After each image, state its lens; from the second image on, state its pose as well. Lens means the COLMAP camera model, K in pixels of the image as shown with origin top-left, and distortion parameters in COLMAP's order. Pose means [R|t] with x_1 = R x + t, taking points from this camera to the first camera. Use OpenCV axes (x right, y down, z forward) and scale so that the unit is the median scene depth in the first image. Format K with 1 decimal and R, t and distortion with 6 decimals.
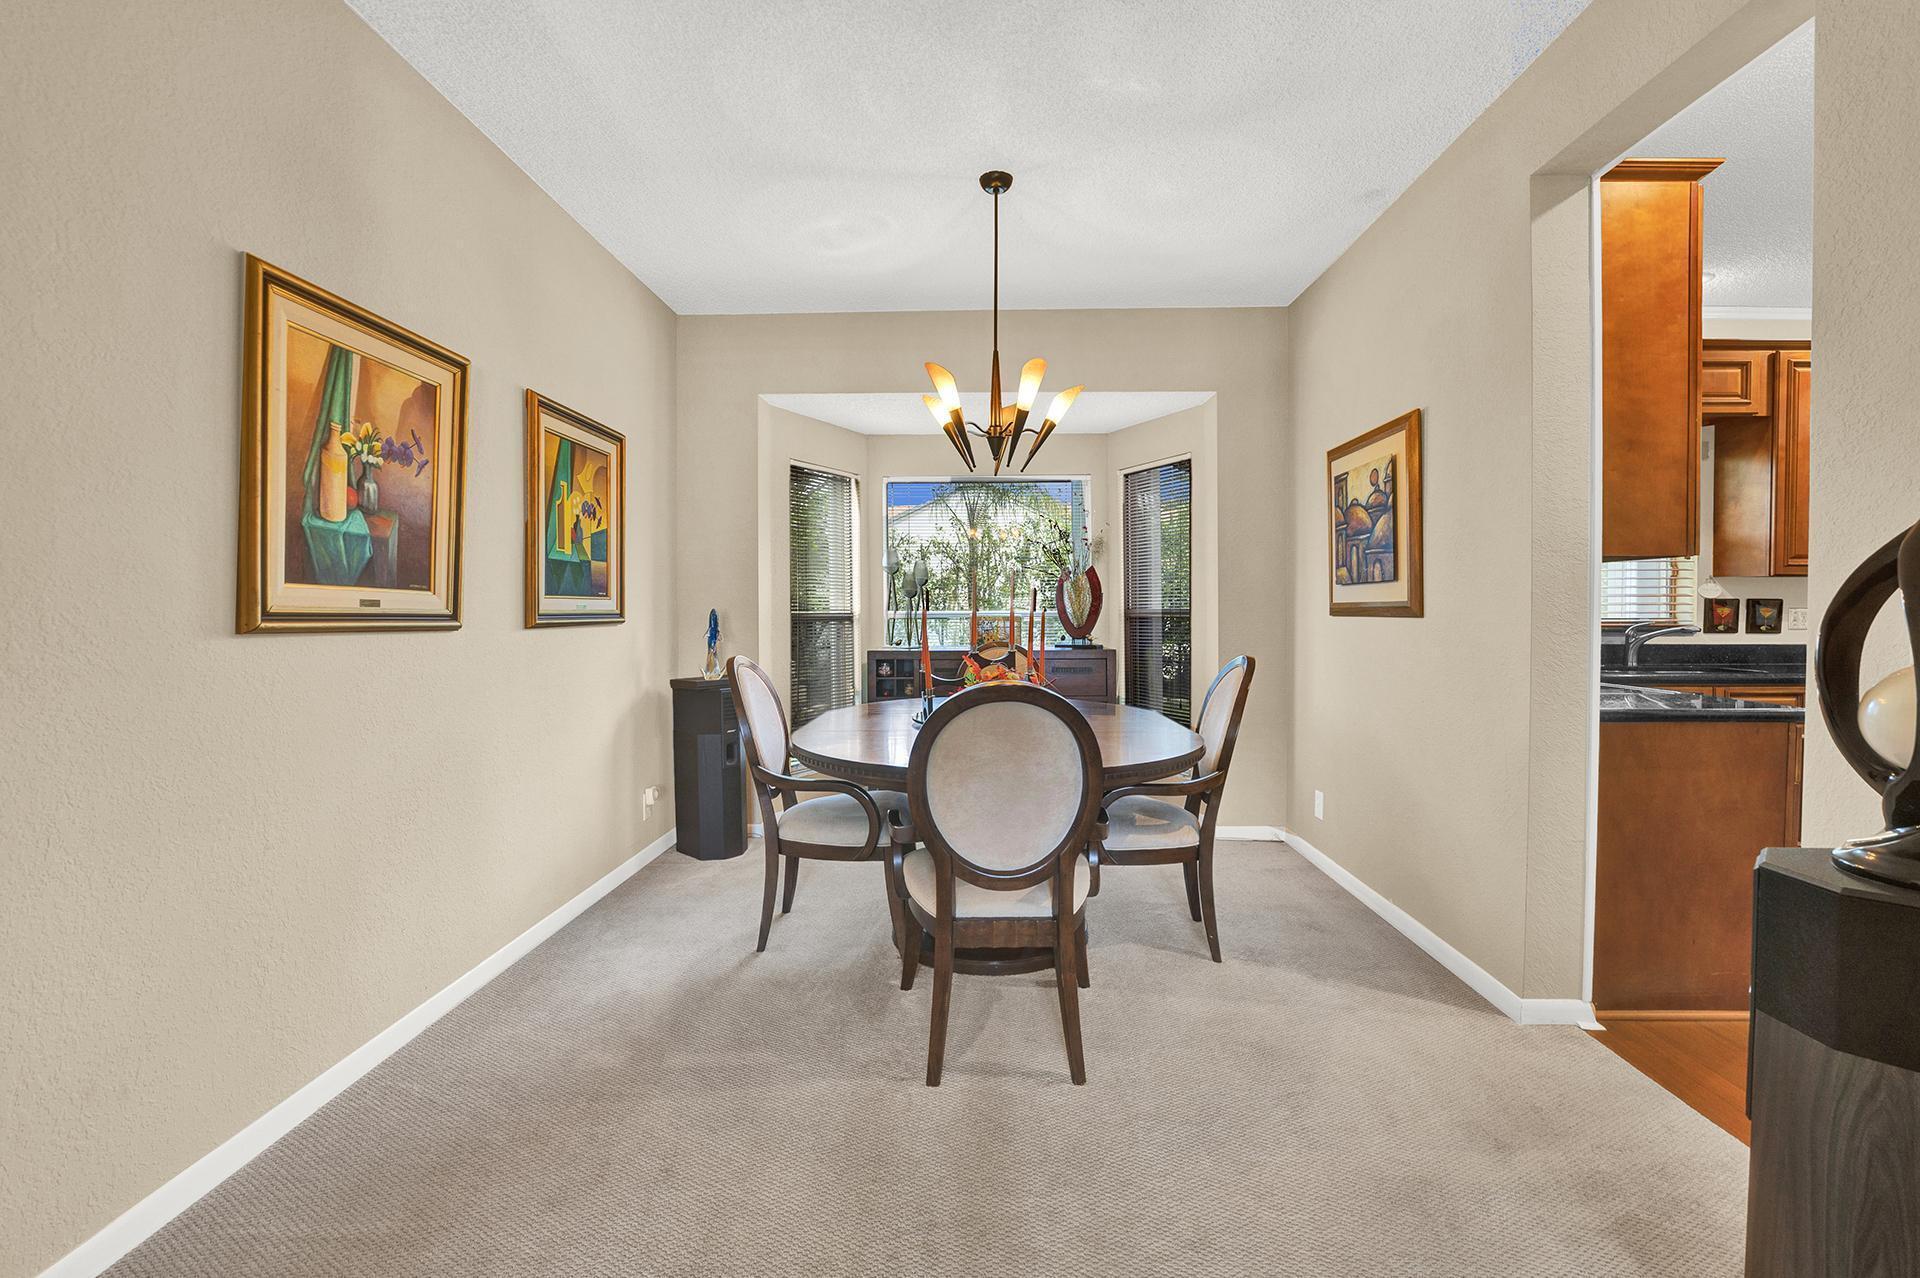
lens RADIAL K [[795.8, 0, 946.2], [0, 795.8, 625.9], [0, 0, 1]] dist [-0.023541, 0.000678]
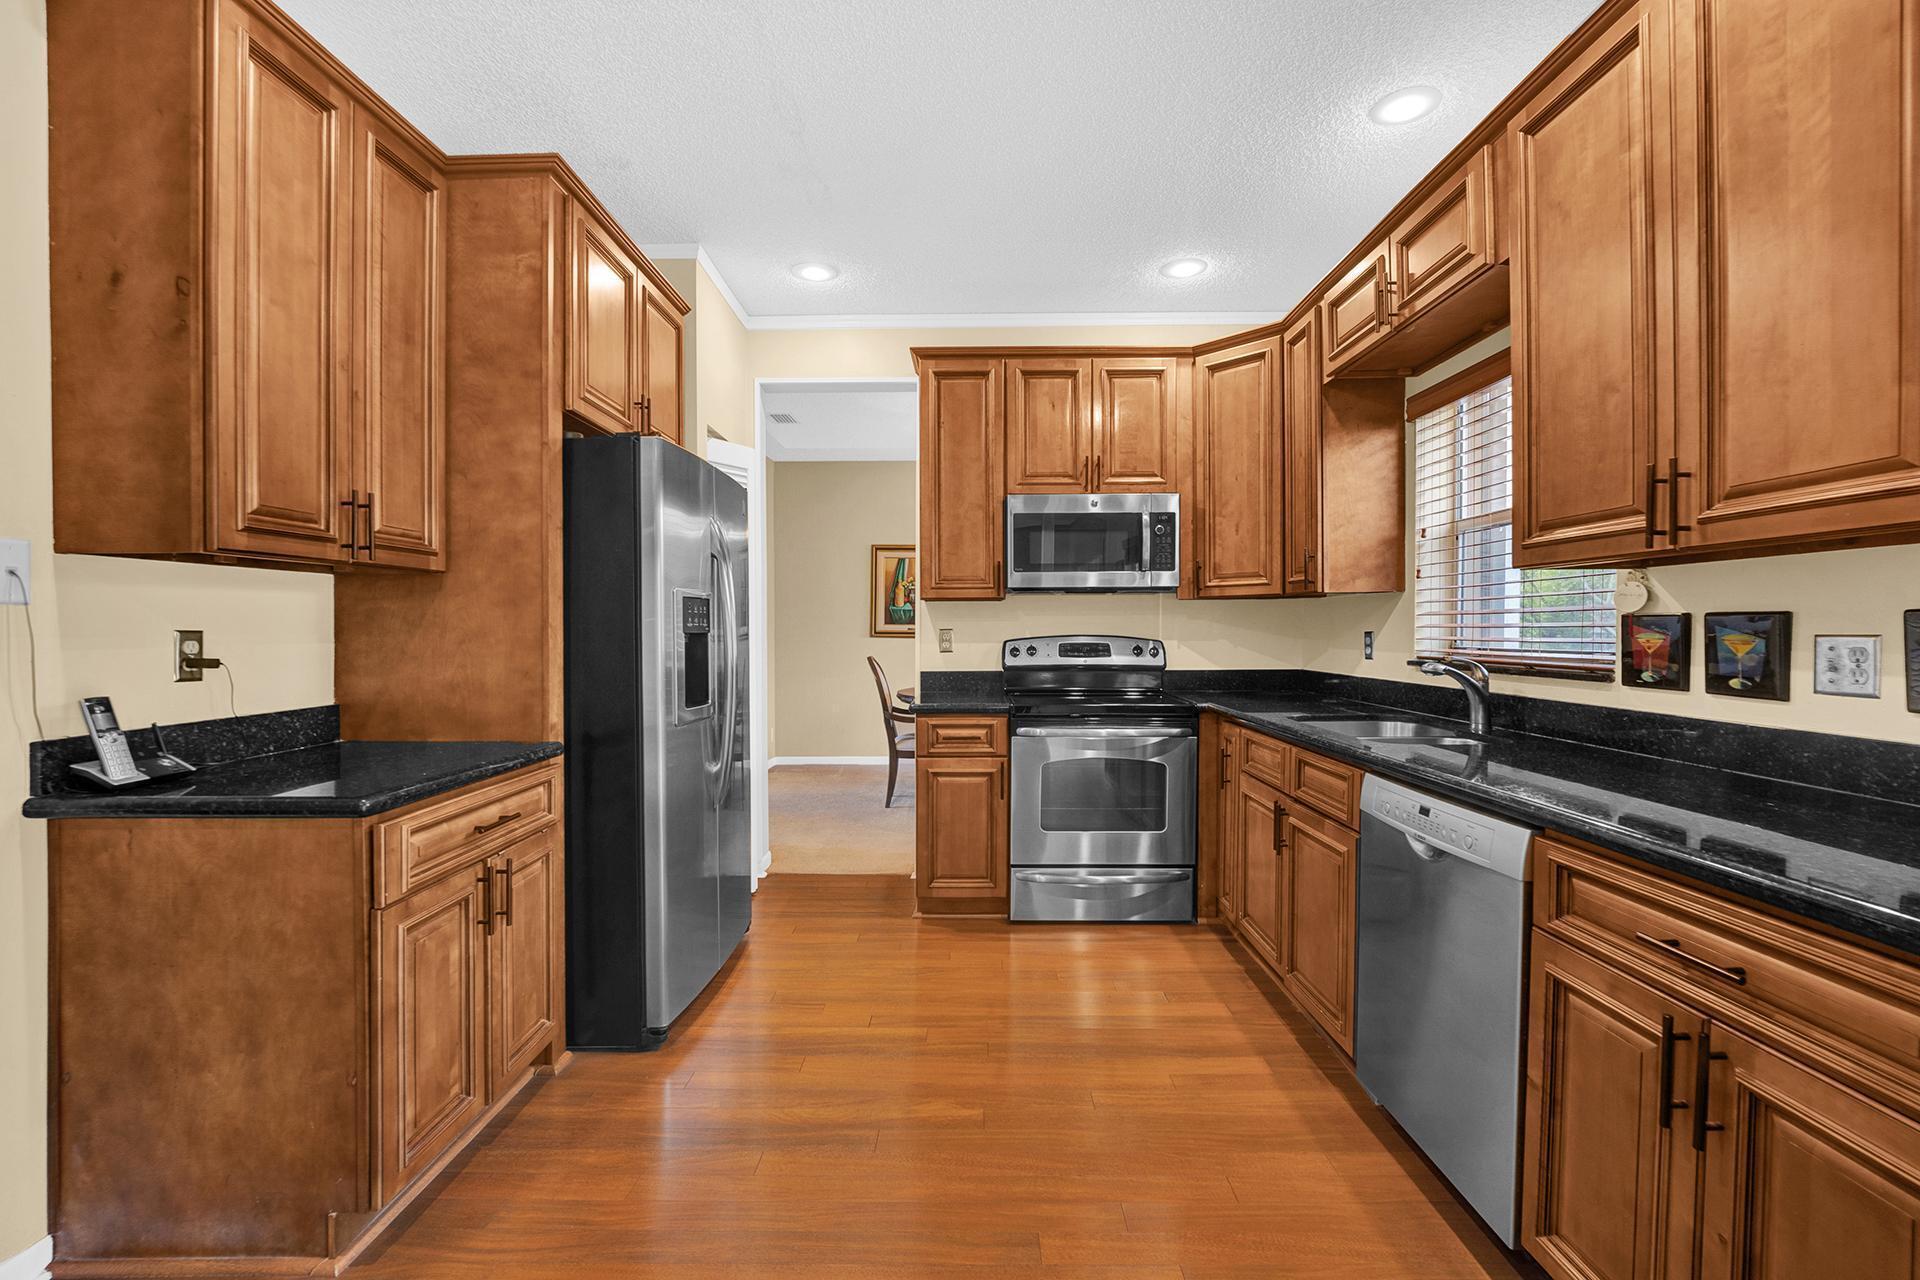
lens RADIAL K [[795.8, 0, 983.2], [0, 795.8, 648.7], [0, 0, 1]] dist [-0.023541, 0.000678]
pose [[0.060190, 0.026519, -0.997835, 2.036920], [-0.014694, 0.999562, 0.025679, -0.028544], [0.998079, 0.013117, 0.060553, 0.811885]]
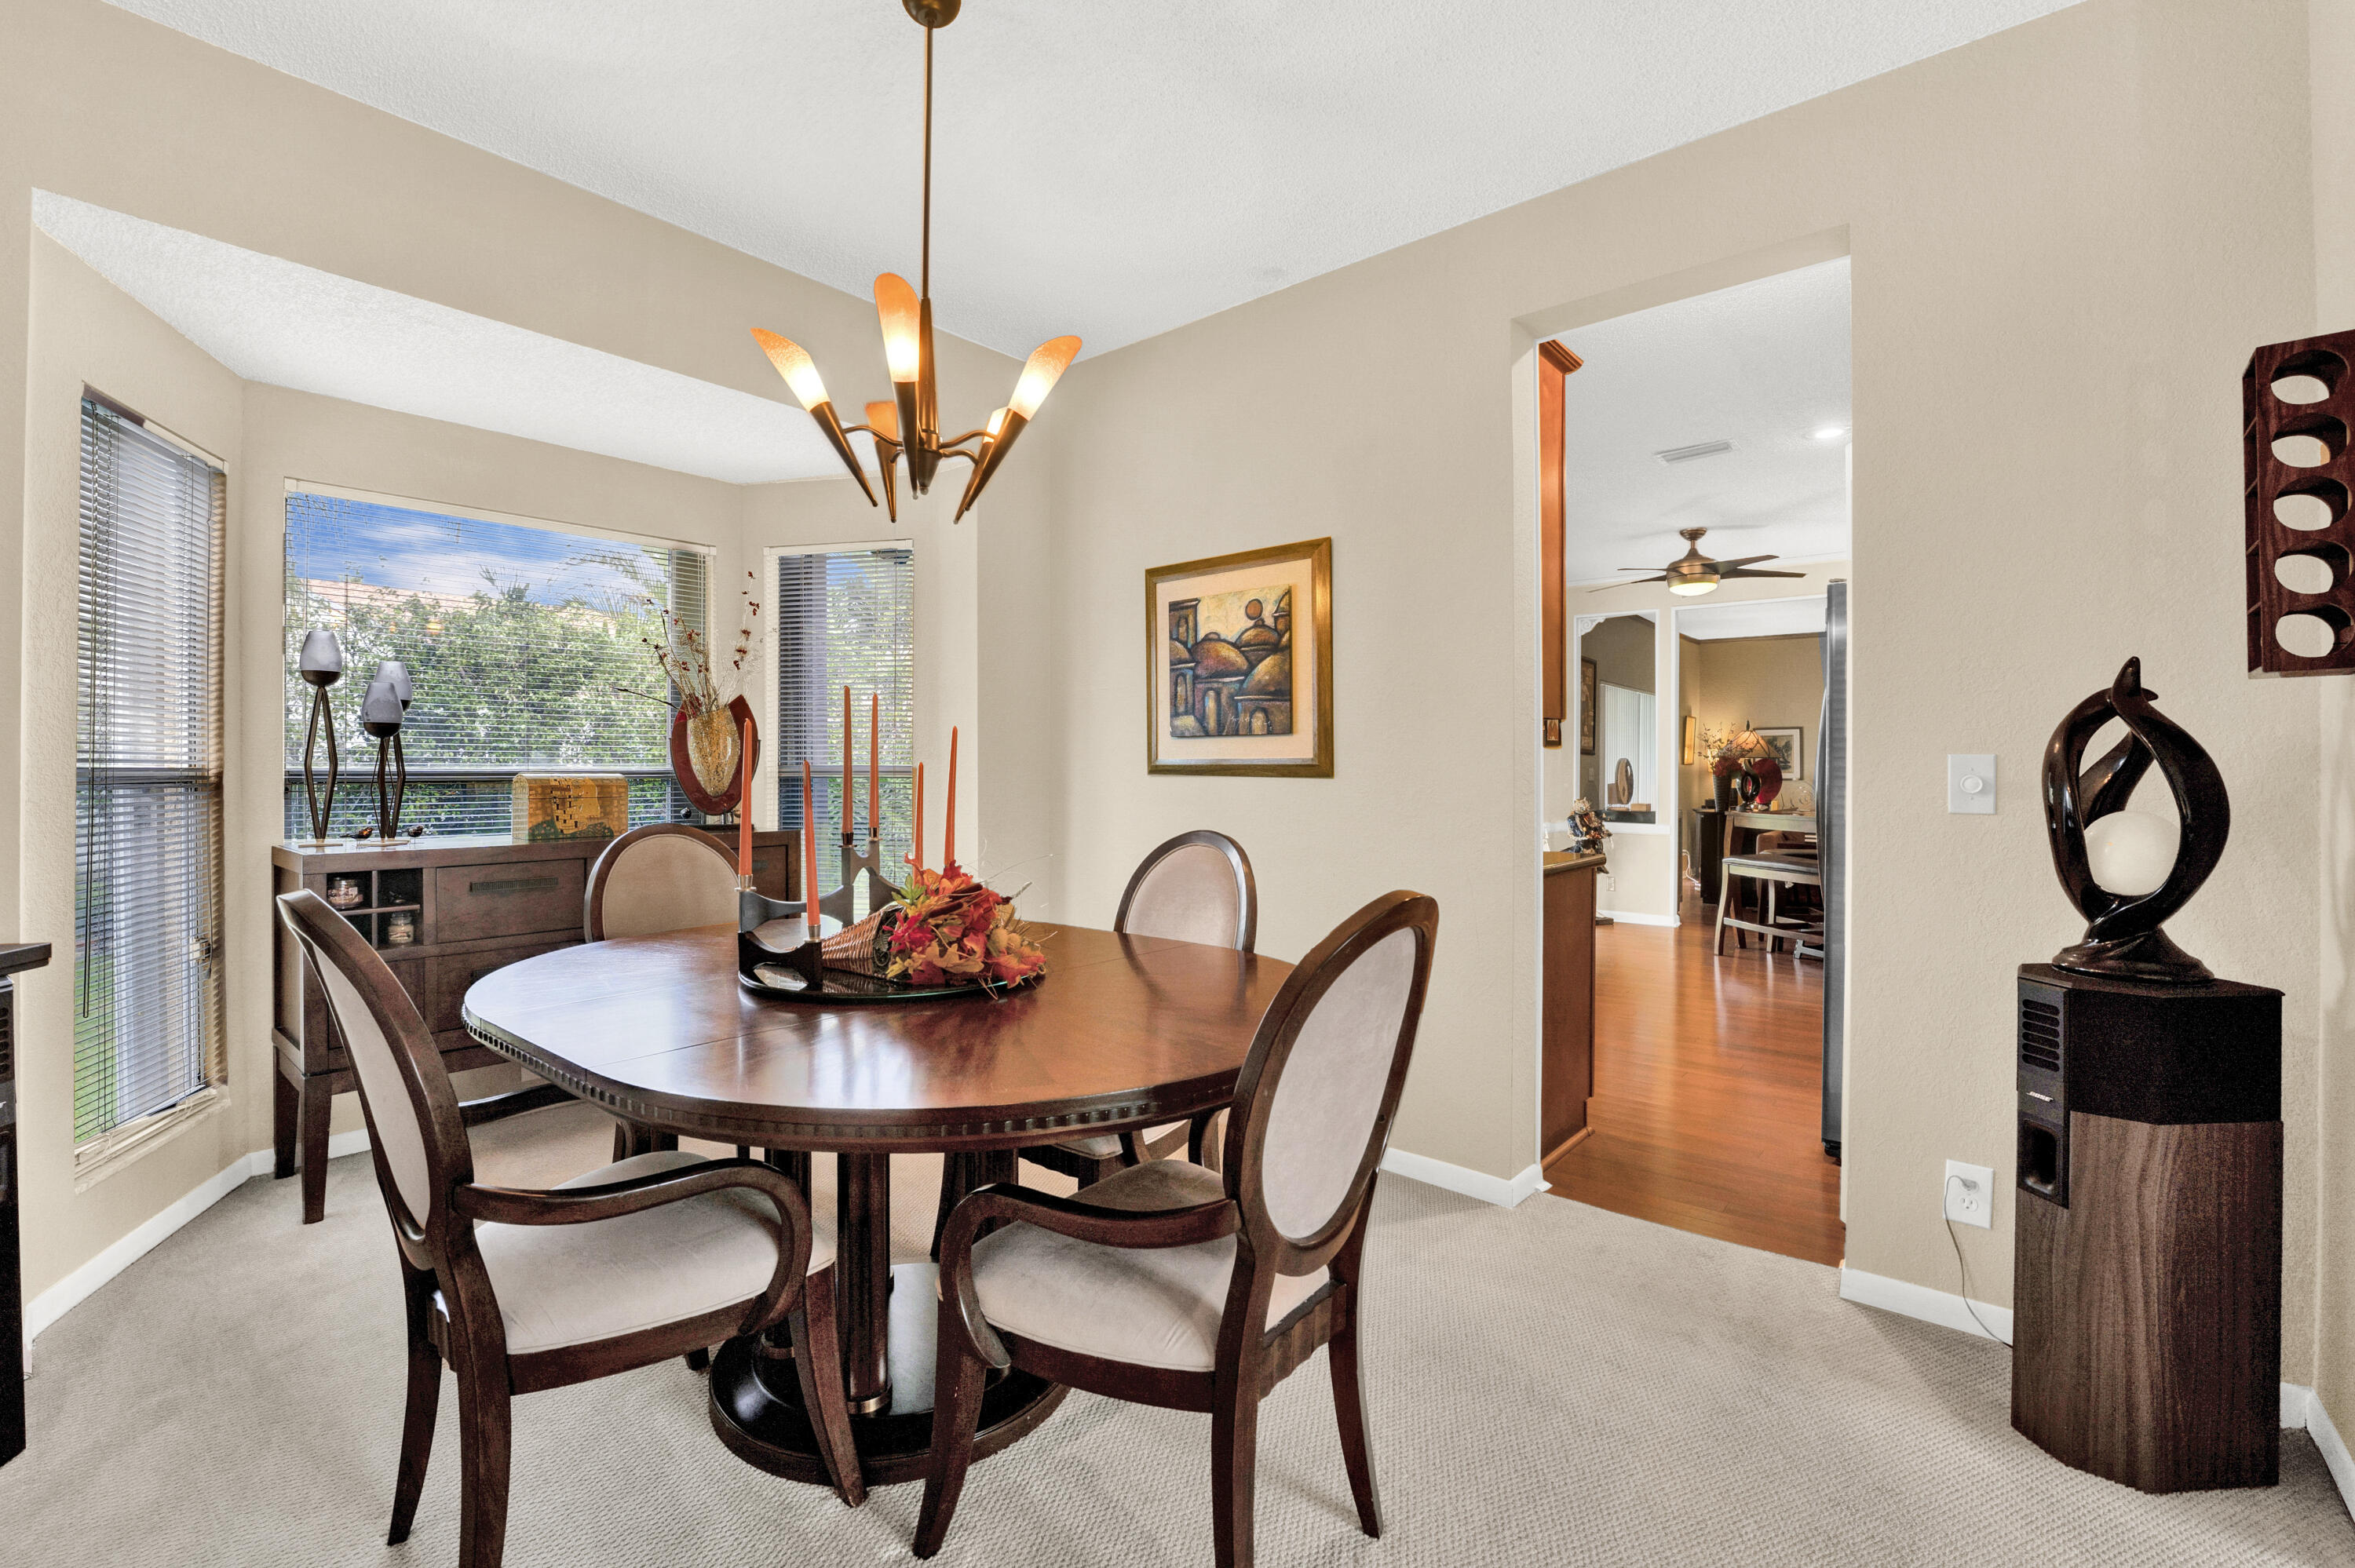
lens RADIAL K [[1021.3, 0, 1164.7], [0, 1021.3, 774.1], [0, 0, 1]] dist [-0.019857, -0.000025]
pose [[0.617335, 0.000447, 0.786700, -0.382258], [0.012262, 0.999873, -0.010190, -0.005107], [-0.786605, 0.015938, 0.617251, 0.438599]]
